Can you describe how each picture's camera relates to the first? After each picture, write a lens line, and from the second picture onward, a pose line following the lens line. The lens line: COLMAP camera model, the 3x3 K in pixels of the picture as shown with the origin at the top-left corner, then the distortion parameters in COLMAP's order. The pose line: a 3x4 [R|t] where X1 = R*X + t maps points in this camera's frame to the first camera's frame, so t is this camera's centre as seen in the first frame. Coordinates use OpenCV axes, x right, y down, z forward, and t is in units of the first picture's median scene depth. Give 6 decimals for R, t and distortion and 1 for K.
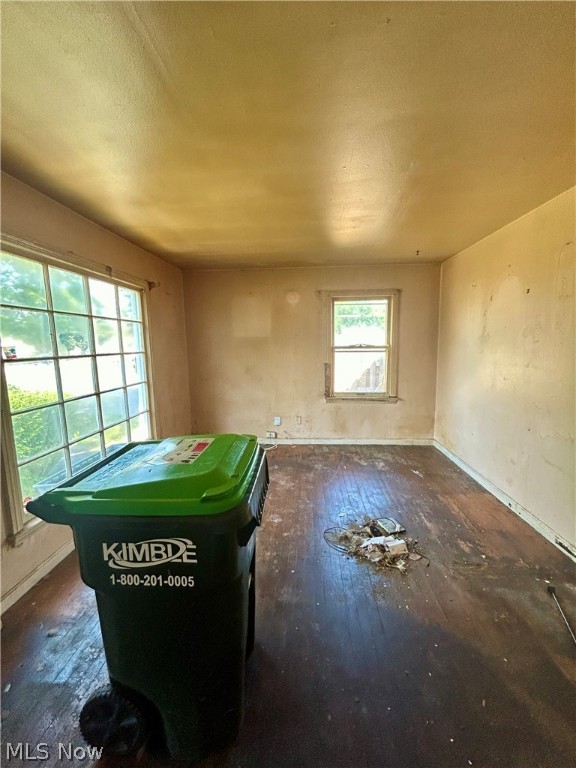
lens RADIAL K [[311.3, 0, 290.3], [0, 311.3, 383.8], [0, 0, 1]] dist [0.000463, 0.000107]
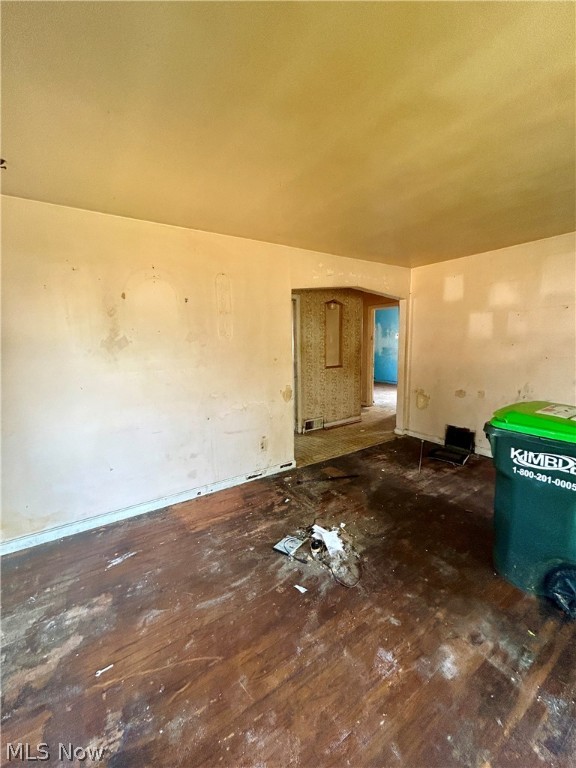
lens RADIAL K [[311.3, 0, 289.5], [0, 311.3, 381.2], [0, 0, 1]] dist [0.000463, 0.000107]
pose [[-0.607534, -0.078727, 0.790382, -0.306149], [0.133651, 0.970756, 0.199425, -0.162007], [-0.782968, 0.226793, -0.579246, 1.204092]]
